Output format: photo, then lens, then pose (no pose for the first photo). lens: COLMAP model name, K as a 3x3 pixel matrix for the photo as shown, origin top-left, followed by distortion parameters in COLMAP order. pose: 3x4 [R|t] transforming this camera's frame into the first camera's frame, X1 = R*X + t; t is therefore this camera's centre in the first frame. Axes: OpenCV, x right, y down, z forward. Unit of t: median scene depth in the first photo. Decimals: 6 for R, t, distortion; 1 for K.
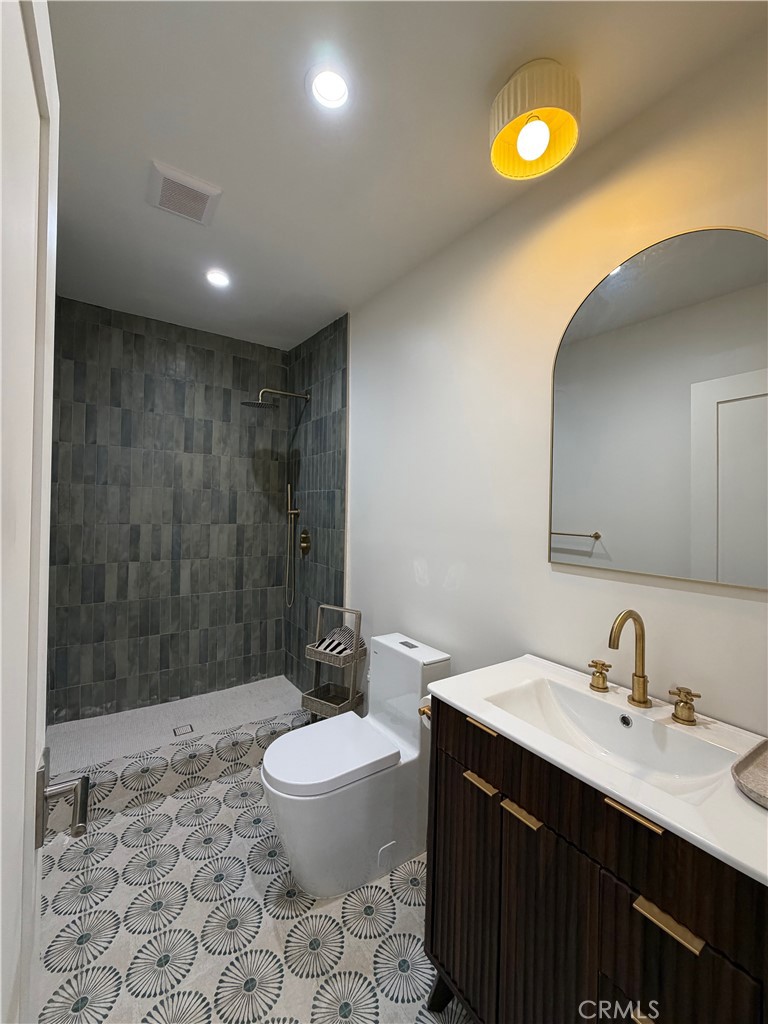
lens RADIAL K [[409.4, 0, 383.8], [0, 409.4, 508.4], [0, 0, 1]] dist [0.001247, 0.000053]
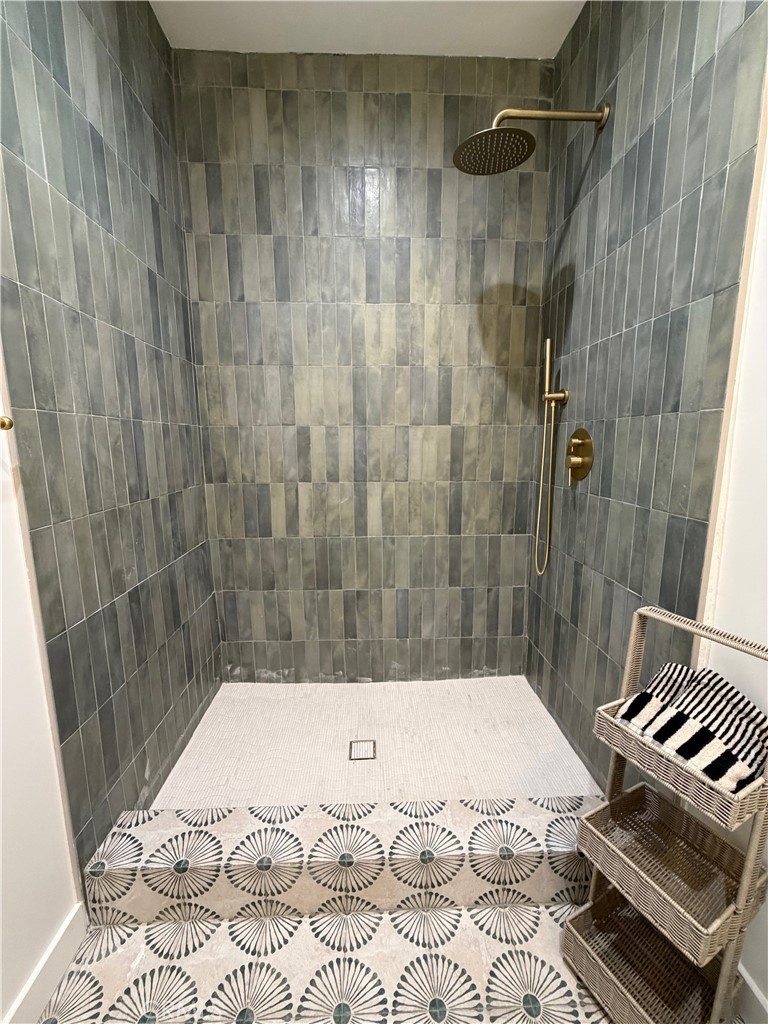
lens RADIAL K [[409.4, 0, 383.8], [0, 409.4, 508.4], [0, 0, 1]] dist [0.001247, 0.000053]
pose [[0.847628, 0.062639, -0.526880, -0.132585], [0.023678, 0.987552, 0.155499, 0.066885], [0.530062, -0.144281, 0.835594, 0.470899]]
